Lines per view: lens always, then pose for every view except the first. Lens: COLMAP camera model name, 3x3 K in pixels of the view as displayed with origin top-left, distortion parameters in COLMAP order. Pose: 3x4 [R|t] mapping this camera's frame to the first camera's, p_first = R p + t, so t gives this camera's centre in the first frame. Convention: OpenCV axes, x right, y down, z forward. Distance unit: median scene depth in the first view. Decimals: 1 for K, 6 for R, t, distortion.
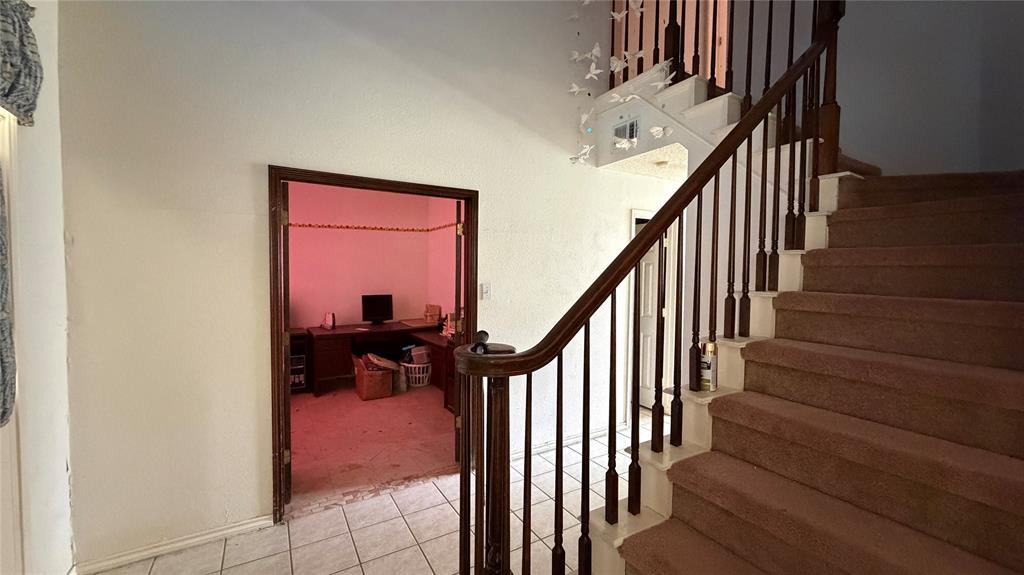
lens RADIAL K [[408.4, 0, 507.9], [0, 408.4, 286.5], [0, 0, 1]] dist [0.000114, 0.000260]
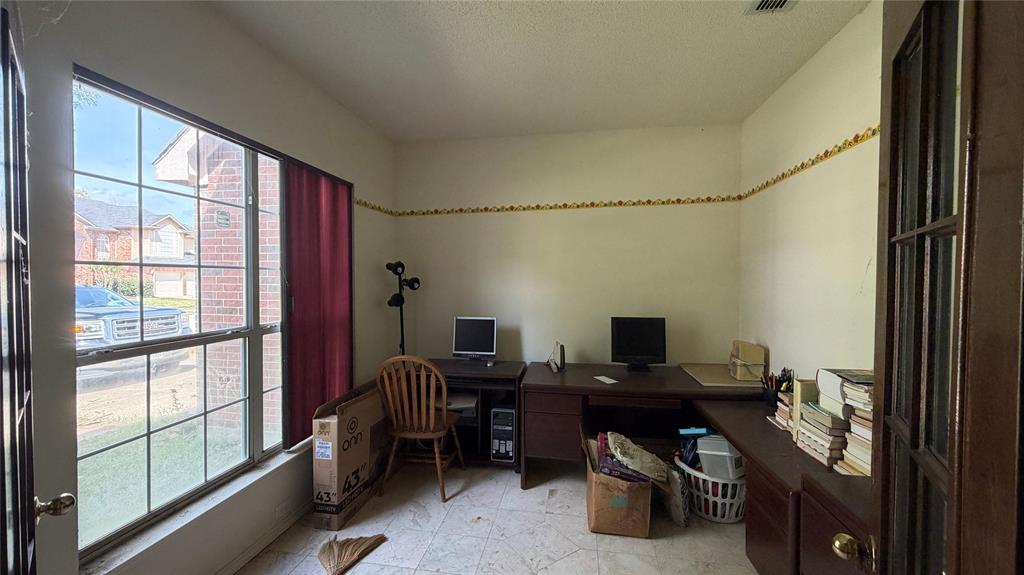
lens RADIAL K [[408.4, 0, 507.9], [0, 408.4, 286.5], [0, 0, 1]] dist [0.000114, 0.000260]
pose [[0.761908, 0.007400, -0.647643, -0.098596], [-0.021936, 0.999656, -0.014384, -0.011389], [0.647314, 0.025166, 0.761808, 0.492070]]
